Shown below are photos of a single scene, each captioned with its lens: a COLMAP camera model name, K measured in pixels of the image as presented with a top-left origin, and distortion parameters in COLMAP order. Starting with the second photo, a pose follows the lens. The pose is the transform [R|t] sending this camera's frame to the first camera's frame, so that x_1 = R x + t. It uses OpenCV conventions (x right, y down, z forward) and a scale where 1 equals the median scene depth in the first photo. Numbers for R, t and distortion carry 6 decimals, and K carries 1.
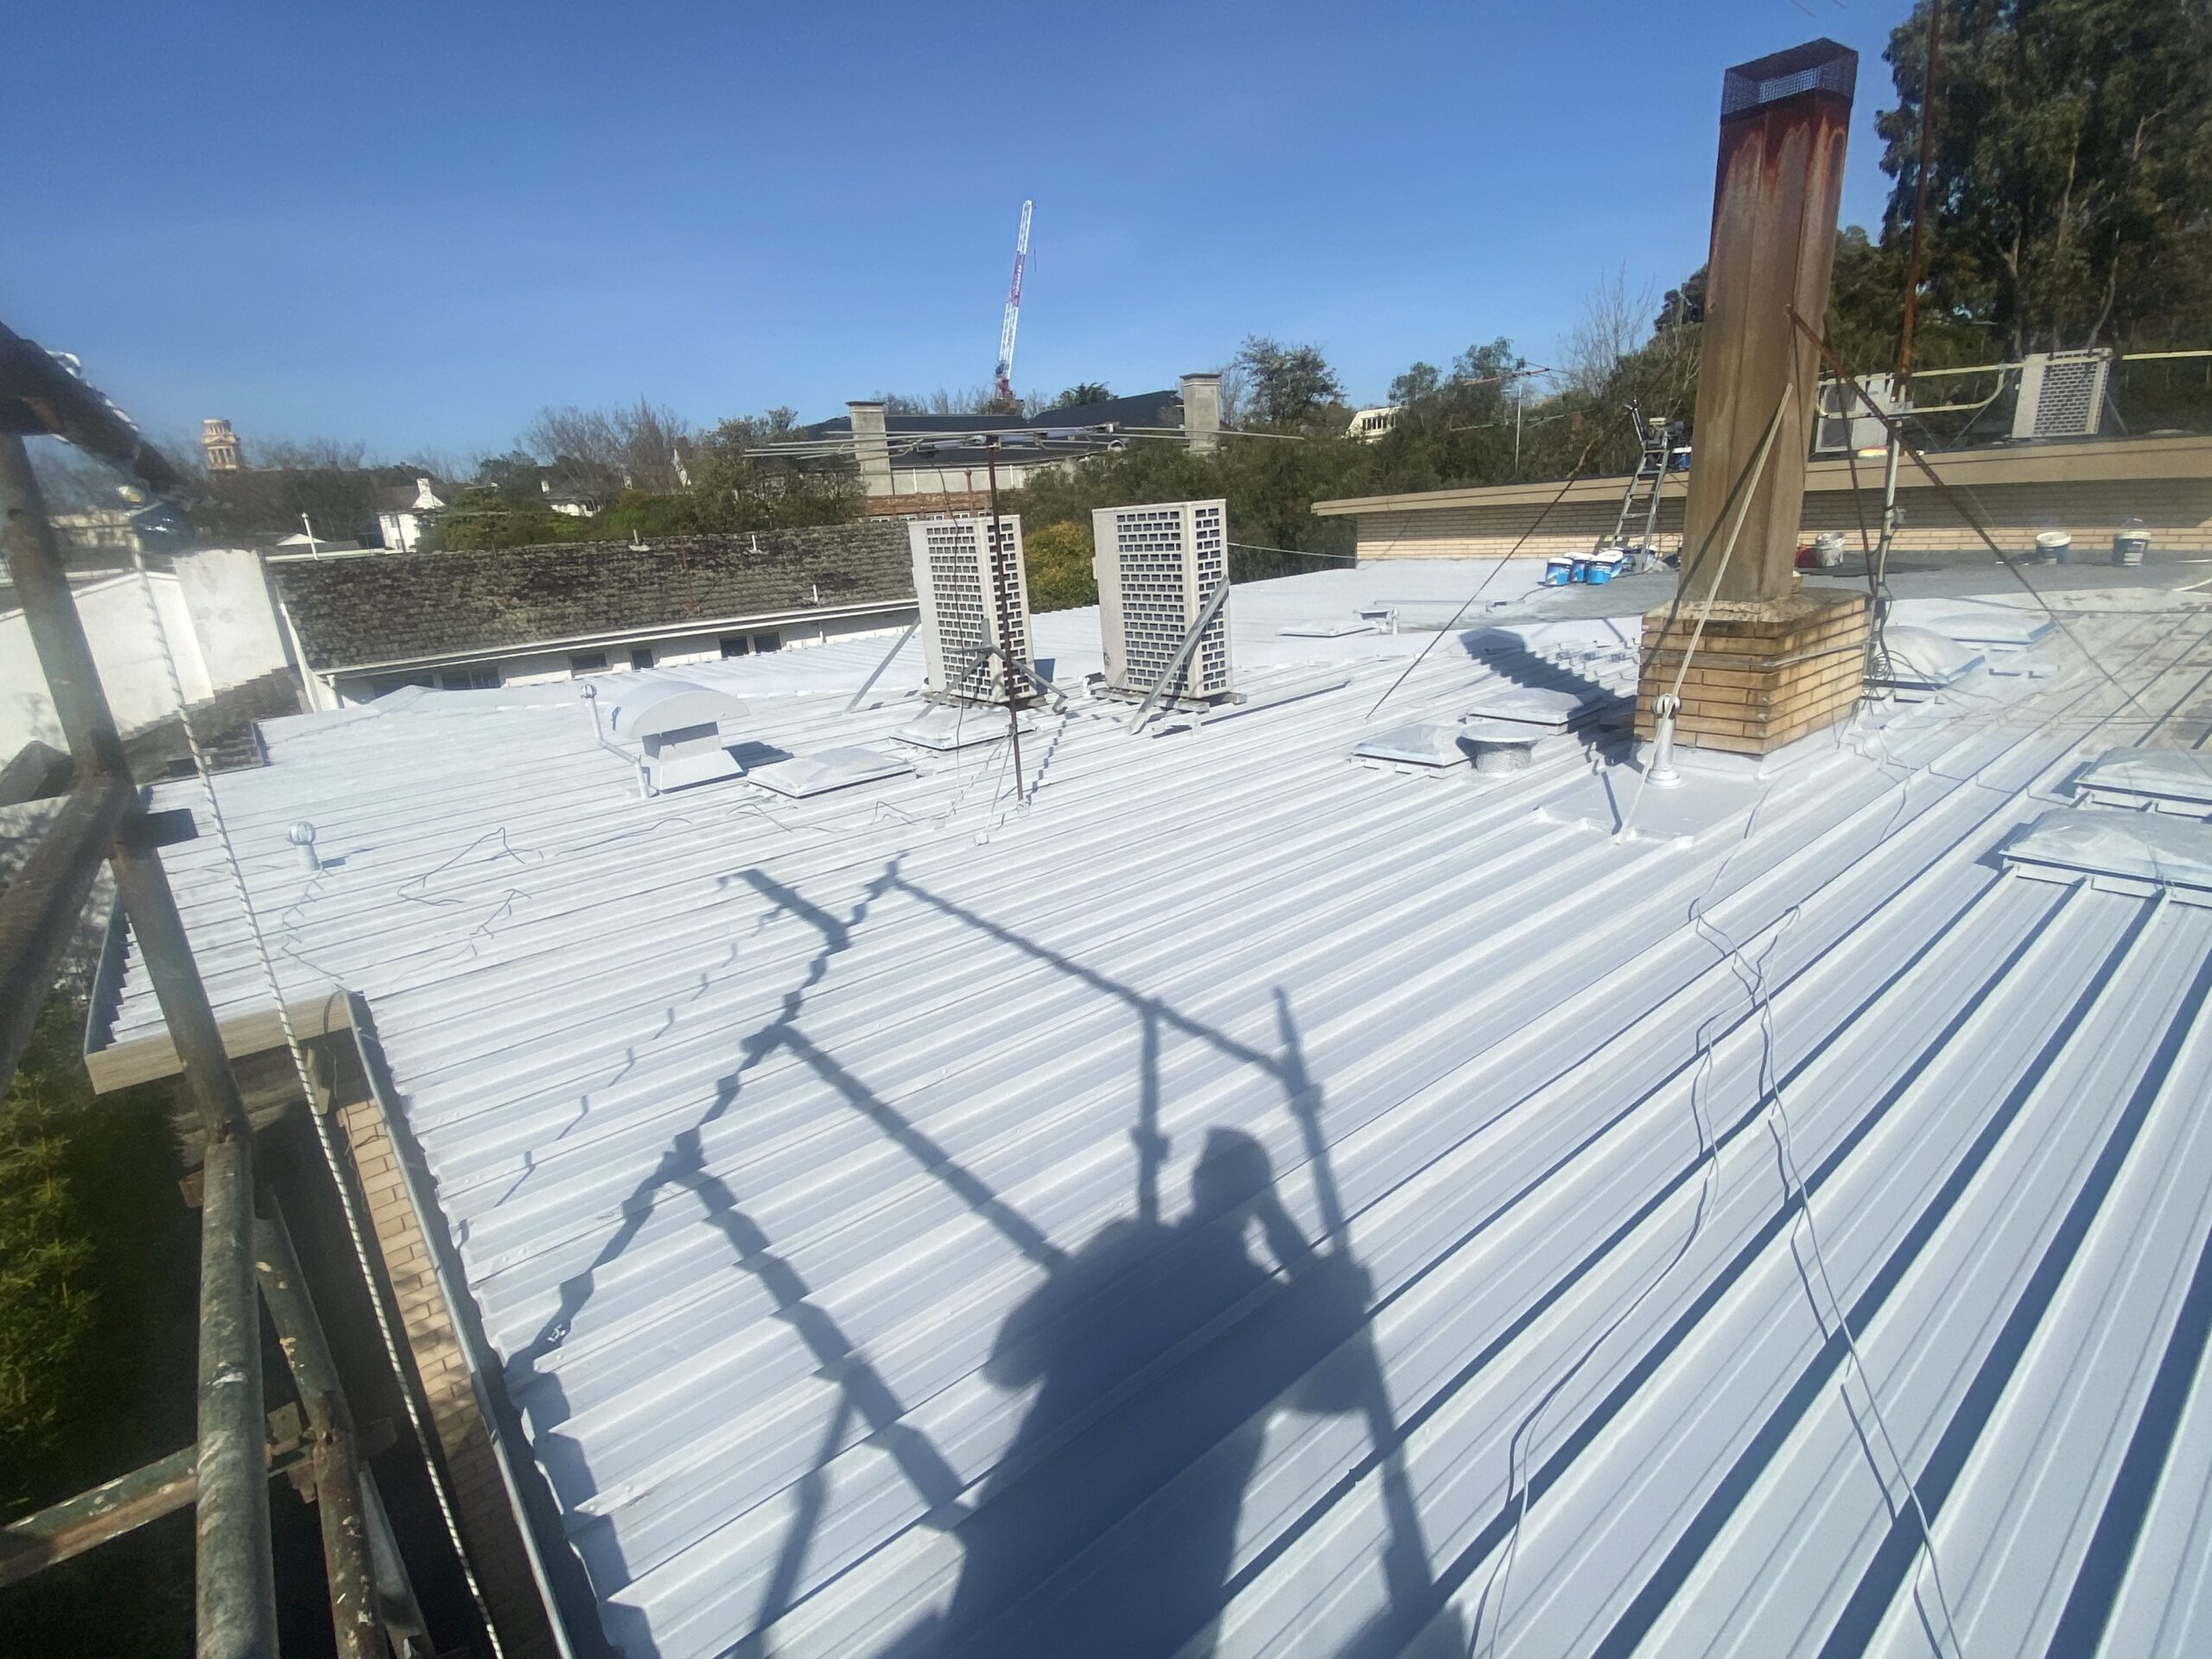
lens RADIAL K [[1043.3, 0, 1101.8], [0, 1043.3, 841.2], [0, 0, 1]] dist [-0.004059, 0.000035]
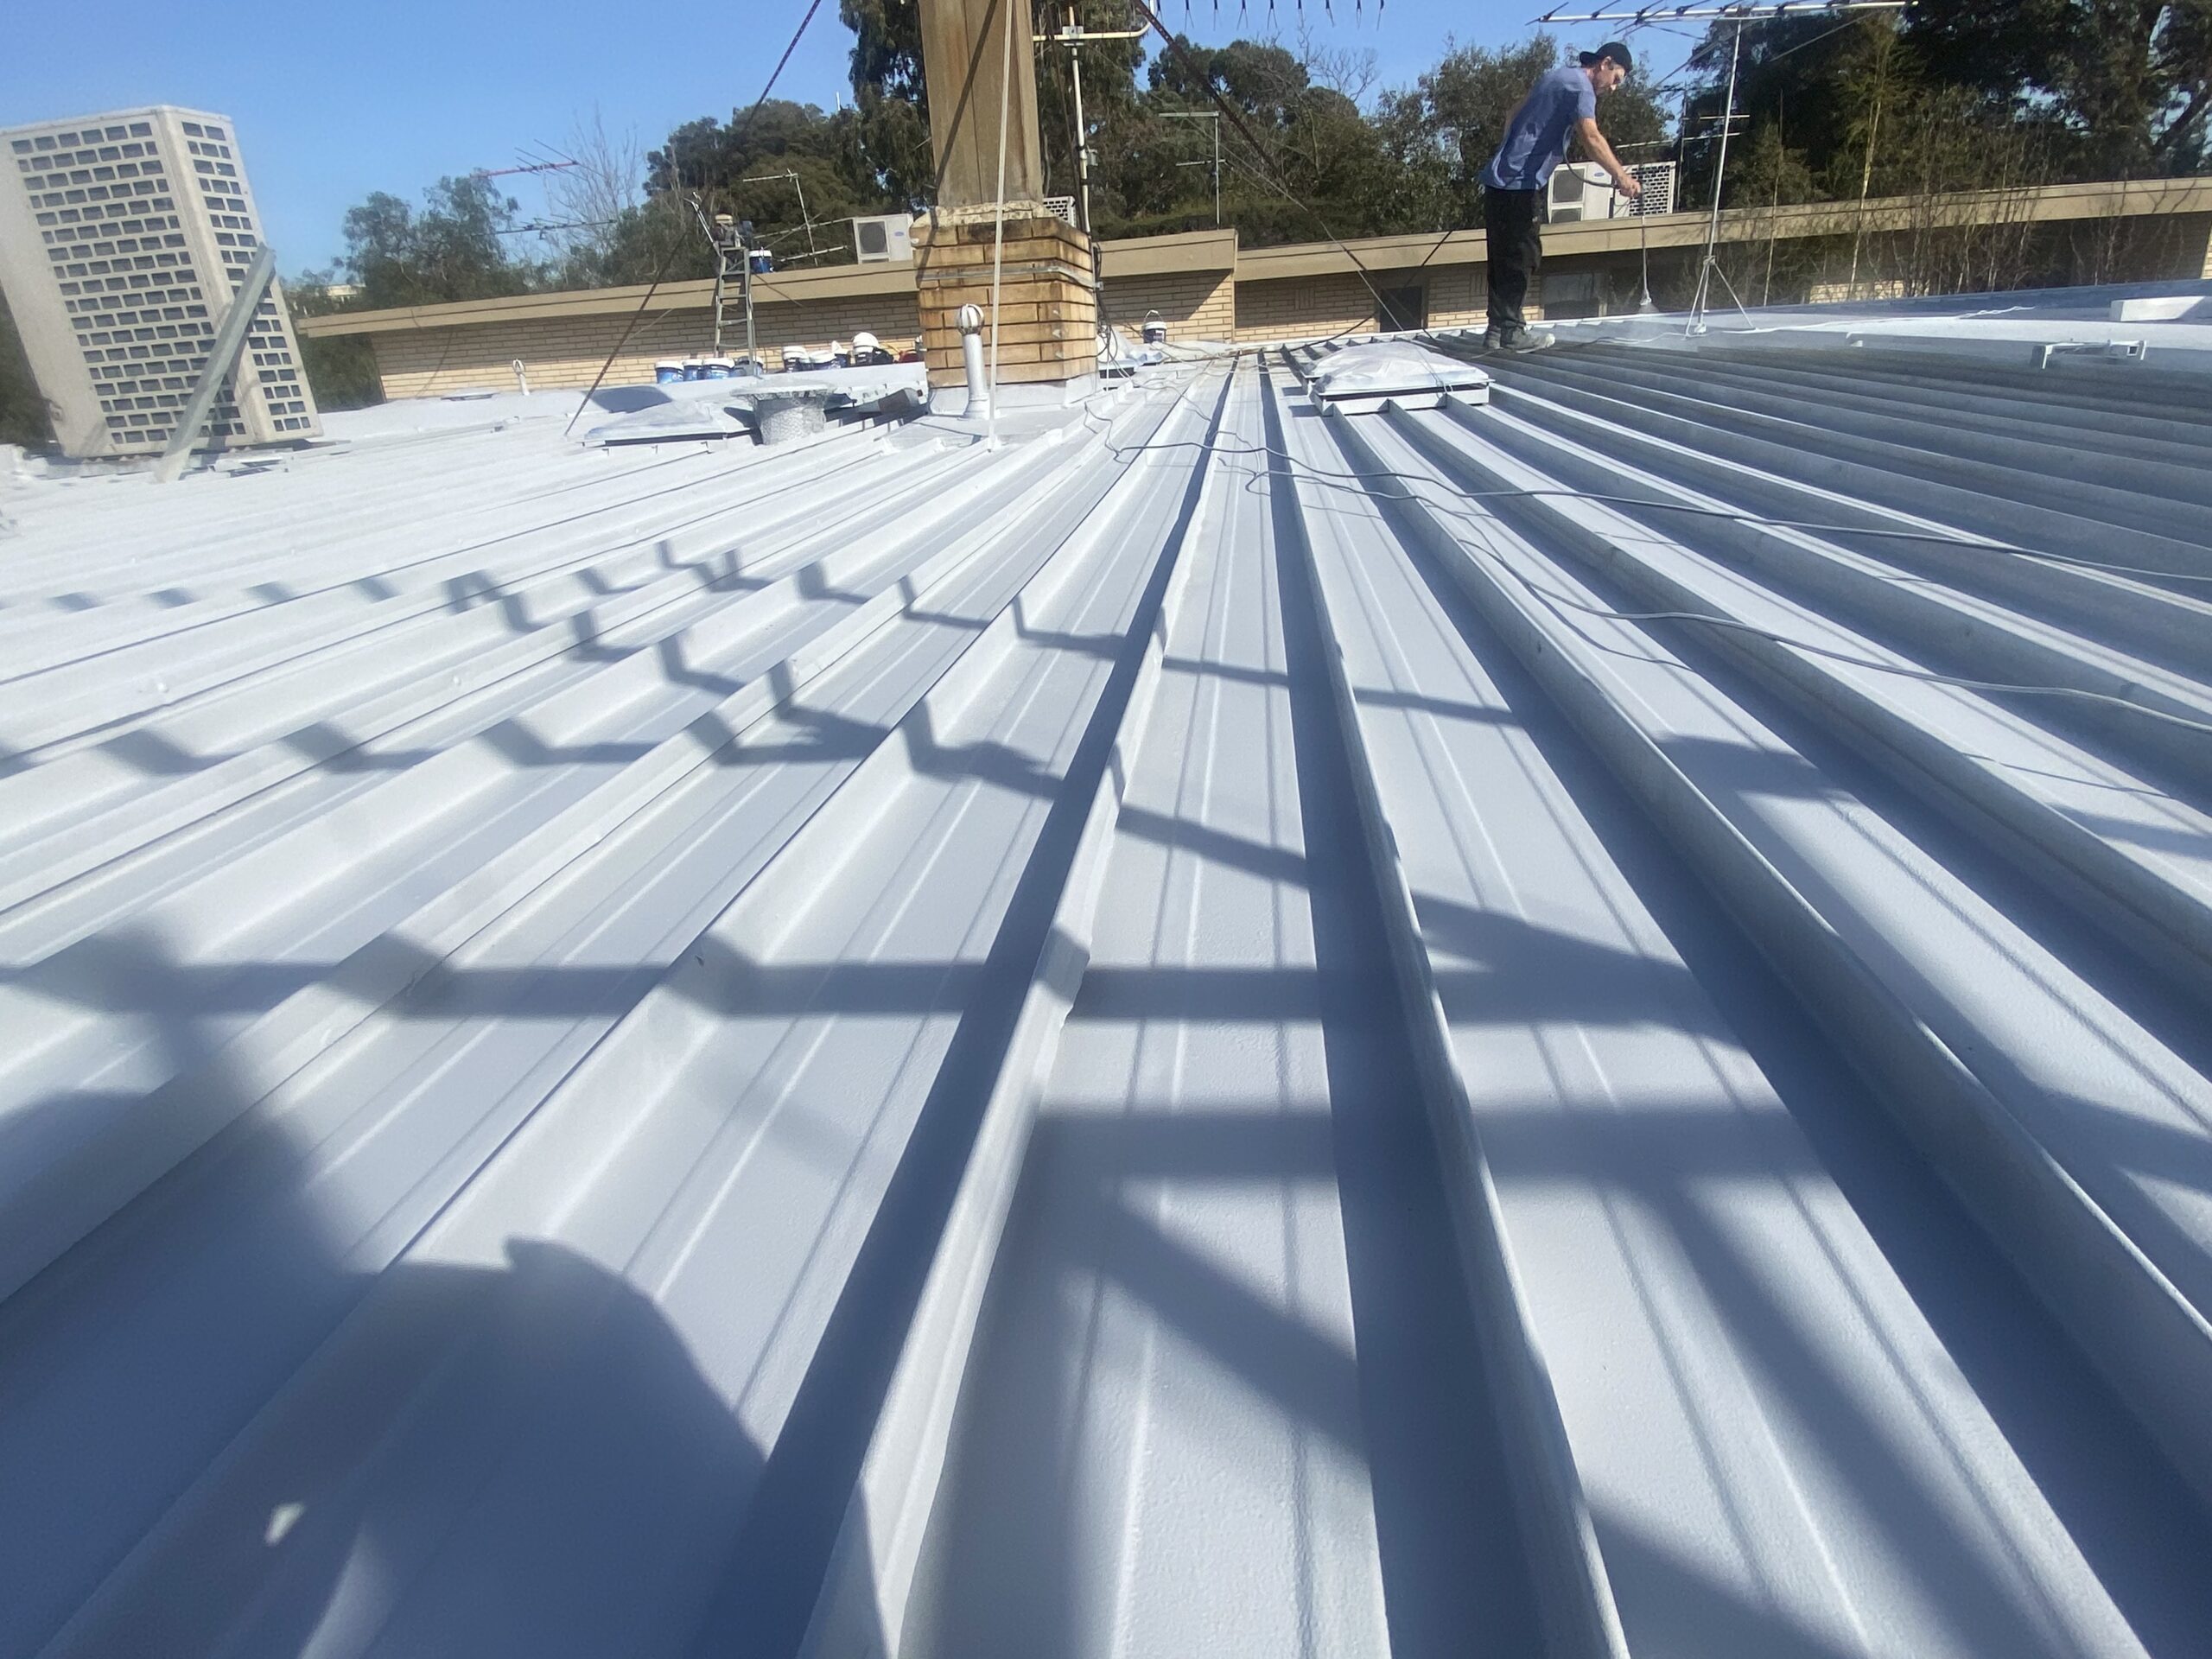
lens RADIAL K [[1195.4, 0, 1092.4], [0, 1195.4, 837.9], [0, 0, 1]] dist [-0.015055, -0.003415]
pose [[0.708105, -0.242821, 0.663043, -0.026365], [0.225698, 0.967585, 0.113315, 0.038103], [-0.669065, 0.069409, 0.739956, 0.048949]]
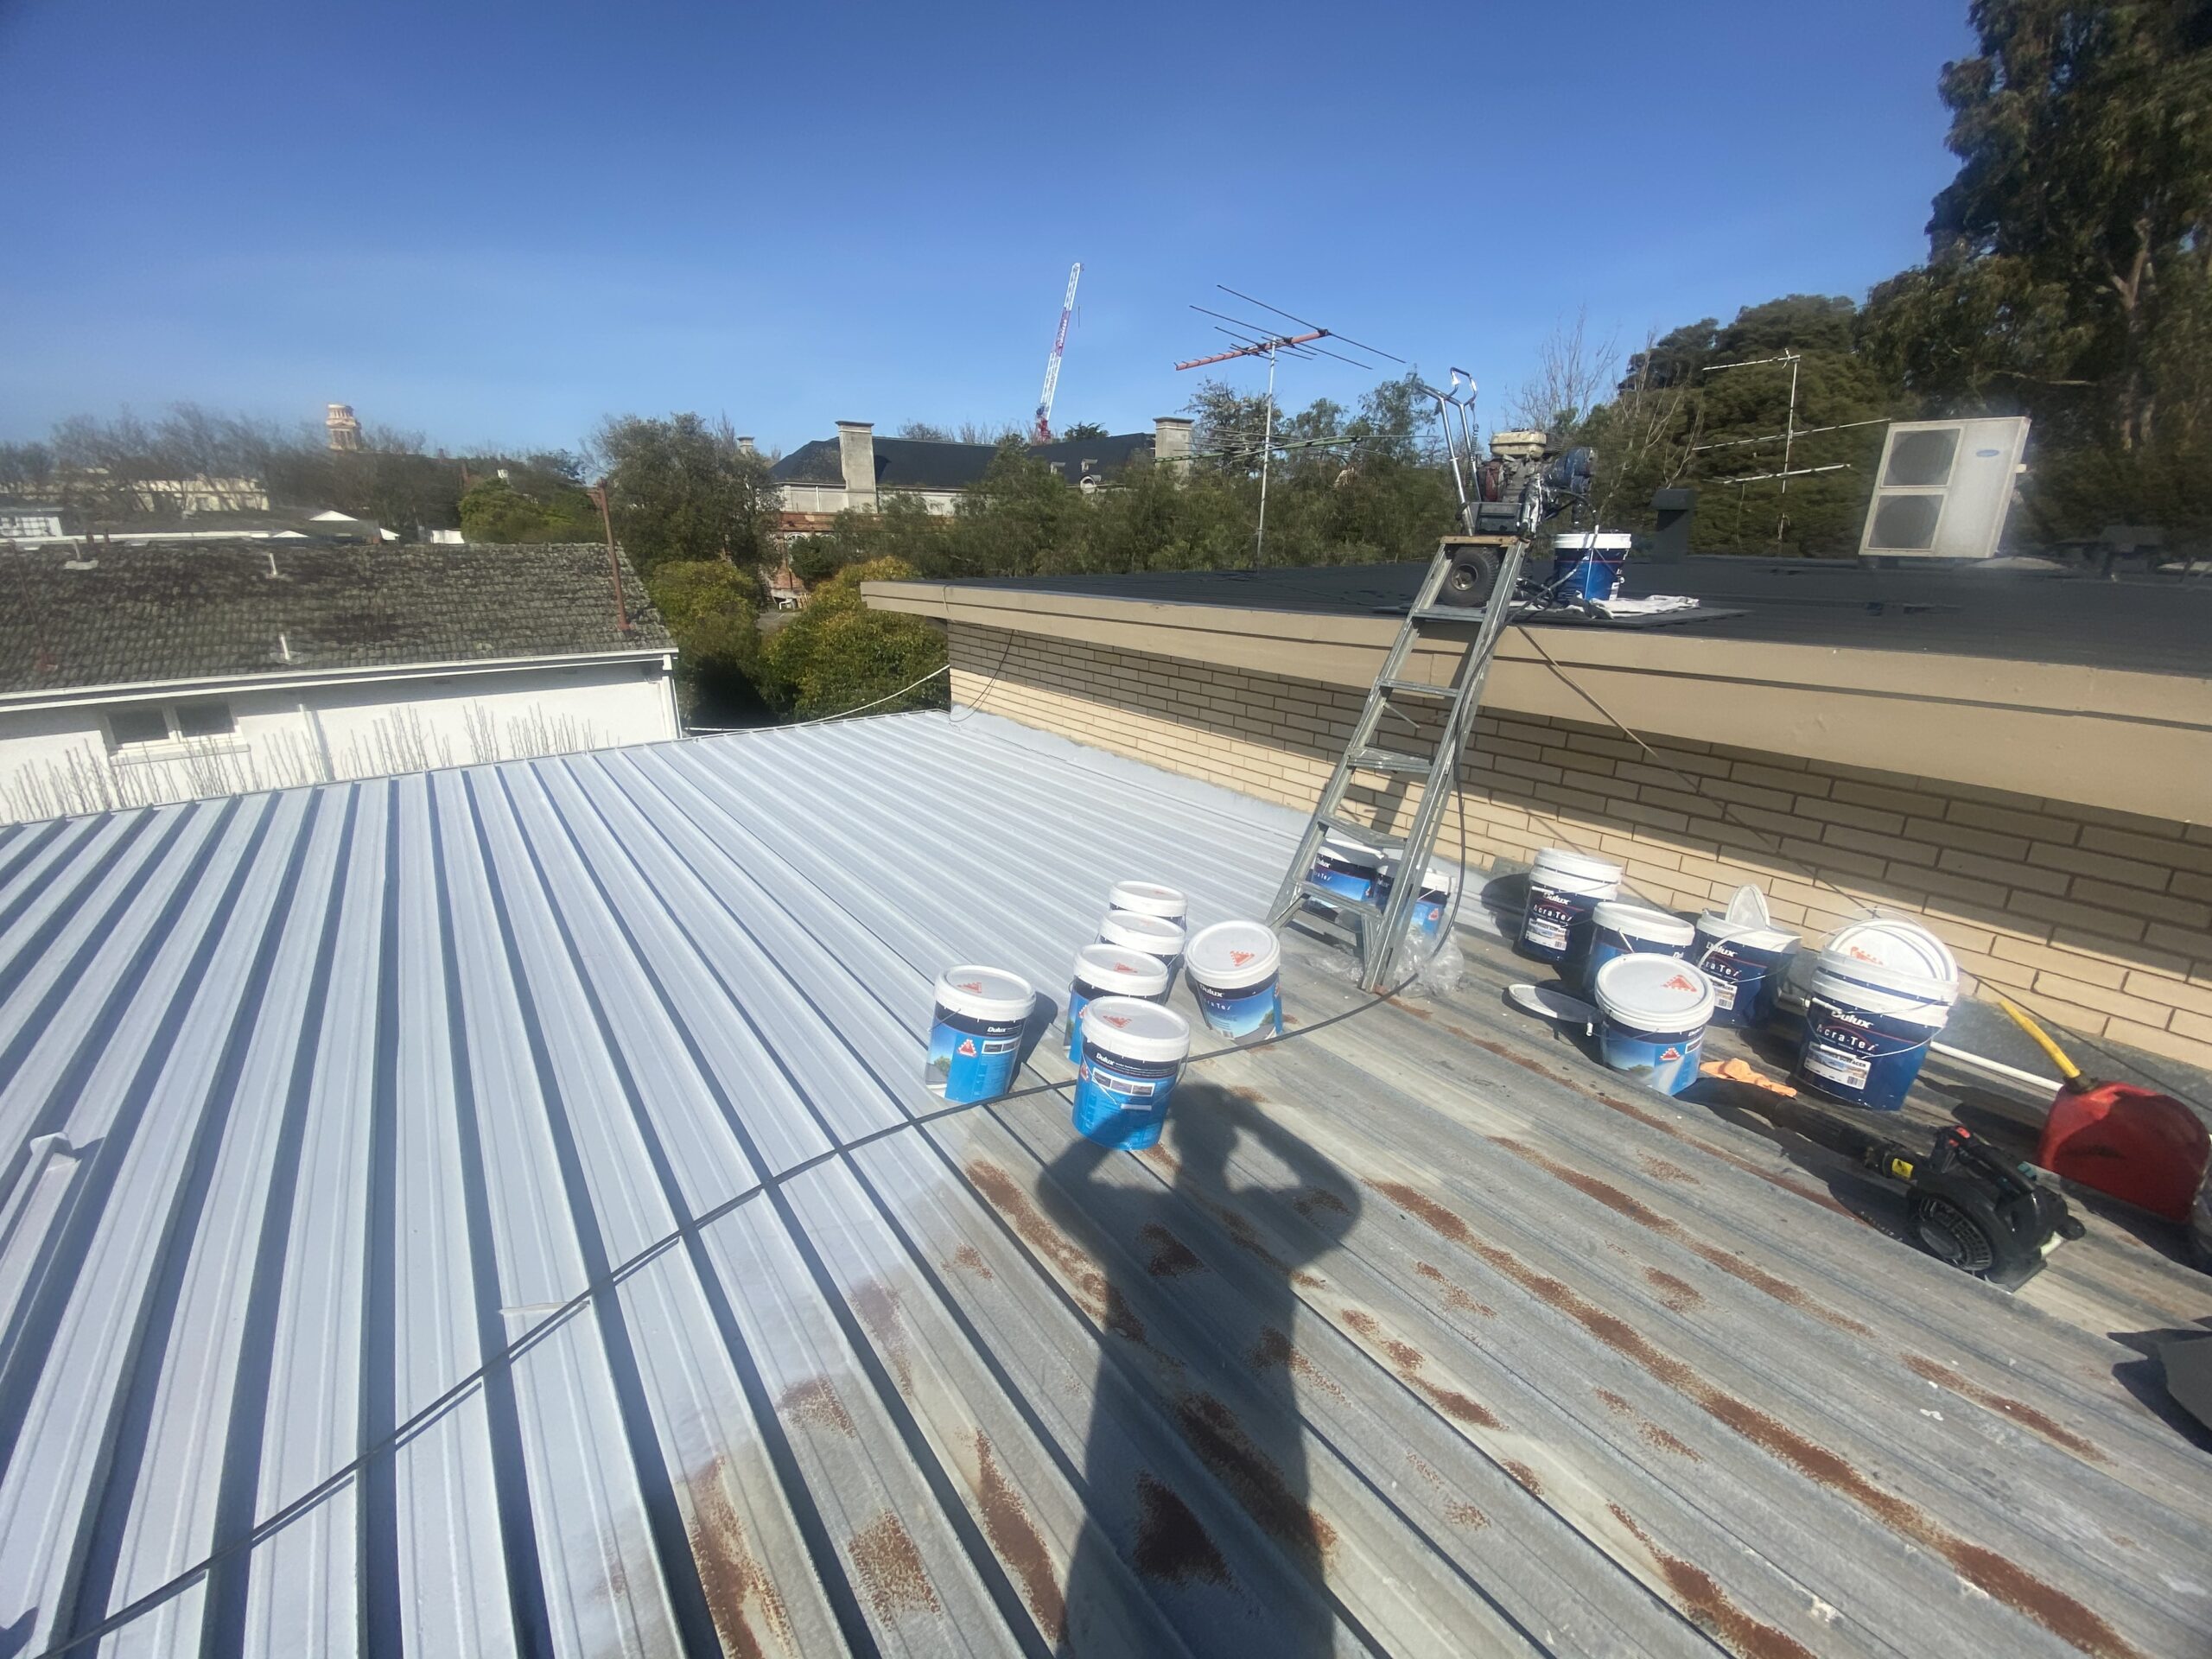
lens RADIAL K [[891.2, 0, 1090.8], [0, 891.2, 836.2], [0, 0, 1]] dist [-0.011566, -0.004688]
pose [[0.996318, 0.083436, -0.019738, 0.260734], [-0.083128, 0.996411, 0.015951, -0.172427], [0.020998, -0.014251, 0.999678, 0.450945]]
